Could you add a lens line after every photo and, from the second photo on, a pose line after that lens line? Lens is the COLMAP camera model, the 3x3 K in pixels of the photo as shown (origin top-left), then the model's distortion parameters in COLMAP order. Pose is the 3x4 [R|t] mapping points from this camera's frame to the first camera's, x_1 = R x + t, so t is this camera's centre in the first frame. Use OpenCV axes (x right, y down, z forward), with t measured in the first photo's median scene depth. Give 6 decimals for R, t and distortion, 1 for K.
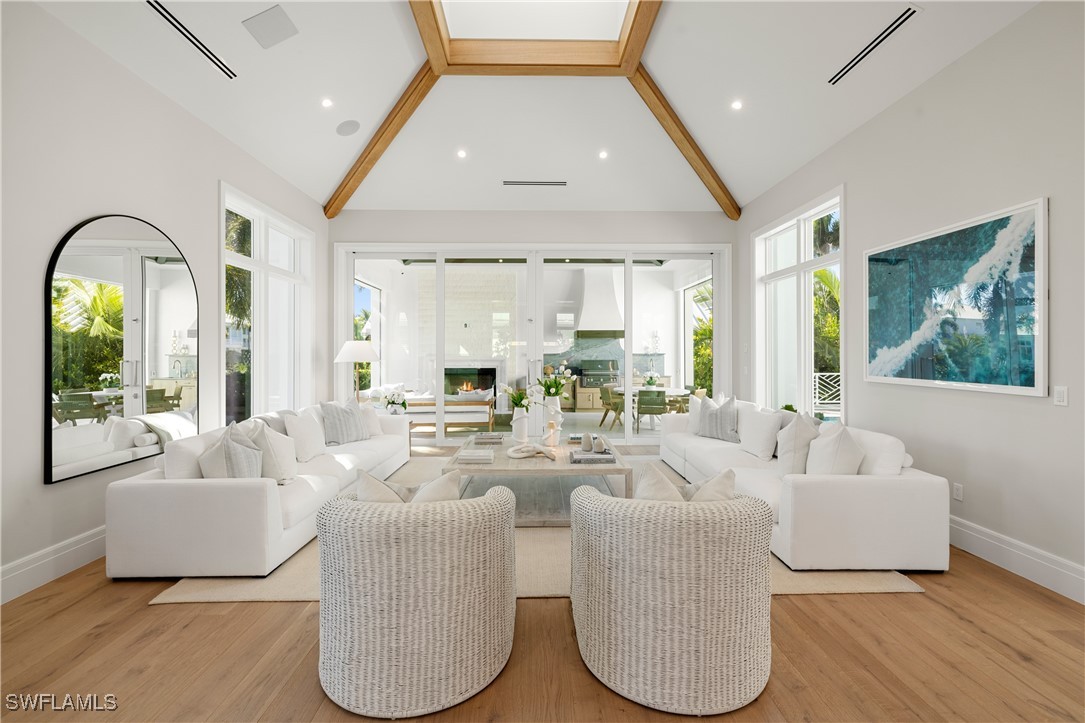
lens RADIAL K [[458.1, 0, 538.8], [0, 458.1, 355.1], [0, 0, 1]] dist [-0.001045, -0.000729]
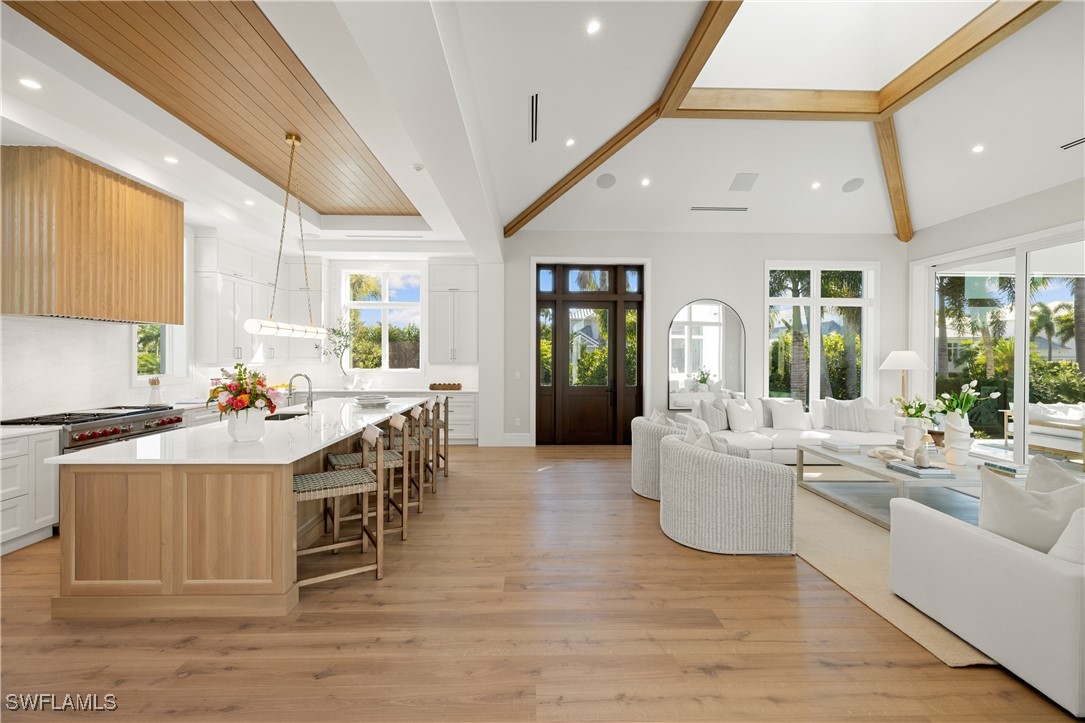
lens RADIAL K [[458.1, 0, 538.8], [0, 458.1, 355.1], [0, 0, 1]] dist [-0.001045, -0.000729]
pose [[0.008804, 0.001764, -0.999960, 1.053798], [-0.005541, 0.999983, 0.001716, -0.028945], [0.999946, 0.005526, 0.008813, 0.153558]]
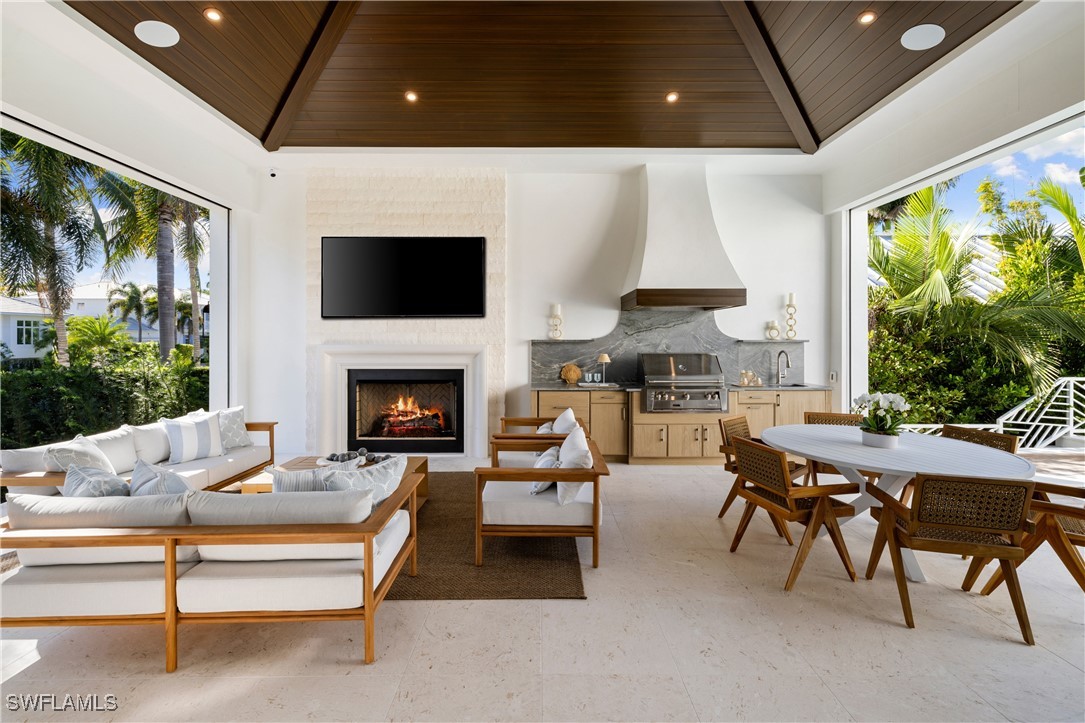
lens RADIAL K [[464.7, 0, 539.7], [0, 464.7, 339.6], [0, 0, 1]] dist [0.000251, -0.000122]
pose [[0.999892, 0.002870, -0.014396, -0.016327], [-0.002900, 0.999994, -0.002046, -0.007150], [0.014390, 0.002087, 0.999894, 1.467060]]
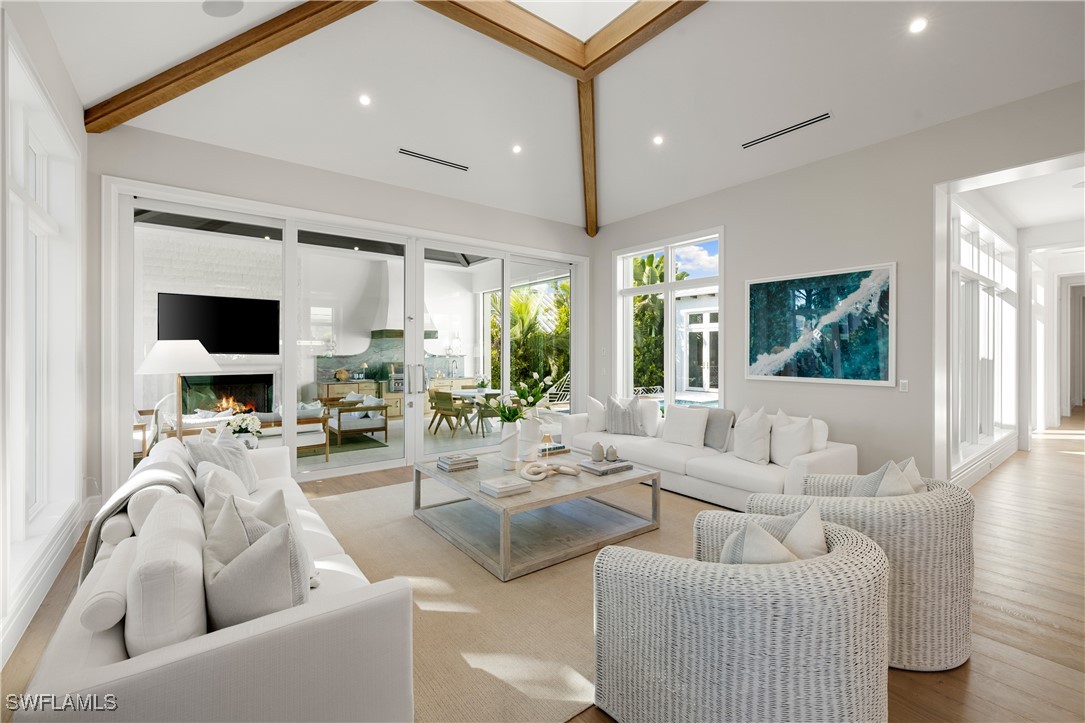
lens RADIAL K [[458.1, 0, 538.8], [0, 458.1, 355.1], [0, 0, 1]] dist [-0.001045, -0.000729]
pose [[0.808009, -0.001364, 0.589168, -0.547783], [0.000383, 0.999998, 0.001790, -0.014899], [-0.589170, -0.001221, 0.808008, 0.287444]]
